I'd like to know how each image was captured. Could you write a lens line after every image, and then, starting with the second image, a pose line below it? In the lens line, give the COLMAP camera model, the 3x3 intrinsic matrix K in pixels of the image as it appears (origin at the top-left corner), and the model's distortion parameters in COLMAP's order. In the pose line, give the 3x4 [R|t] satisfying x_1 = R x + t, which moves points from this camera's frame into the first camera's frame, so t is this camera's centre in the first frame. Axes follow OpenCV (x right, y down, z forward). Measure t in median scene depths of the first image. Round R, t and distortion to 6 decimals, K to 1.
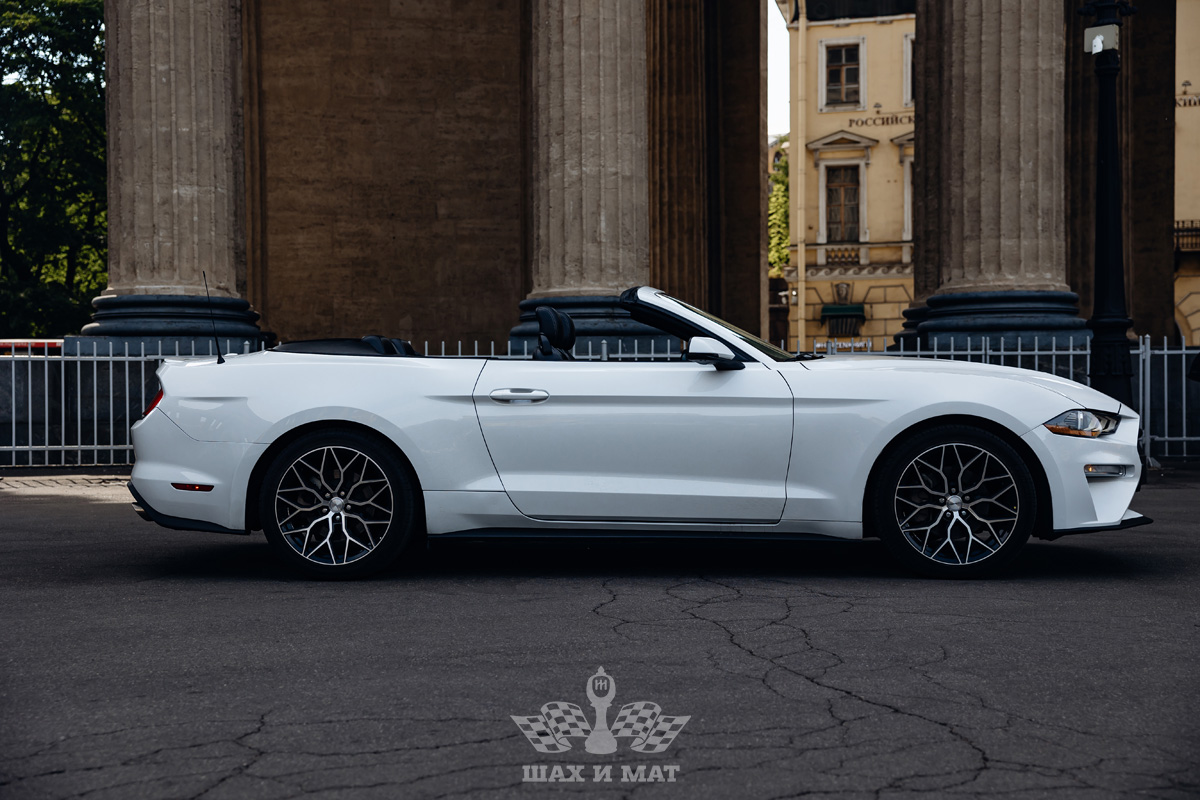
lens RADIAL K [[1739.9, 0, 600.0], [0, 1739.9, 400.0], [0, 0, 1]] dist [-0.032005, -0.008818]
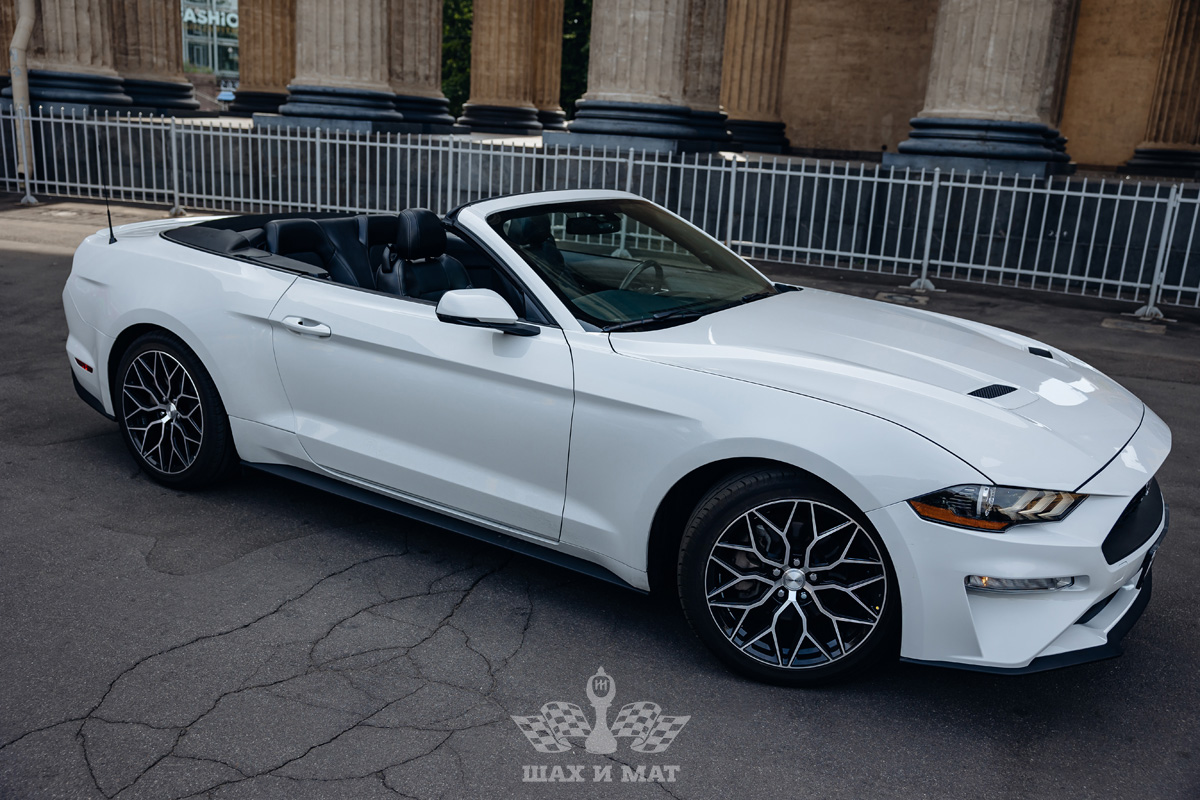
lens RADIAL K [[1046.1, 0, 598.3], [0, 1046.1, 387.1], [0, 0, 1]] dist [0.002514, 0.015237]
pose [[0.847534, 0.182324, -0.498442, 0.155289], [-0.056121, 0.964664, 0.257436, -0.053004], [0.527766, -0.190213, 0.827818, 0.302393]]
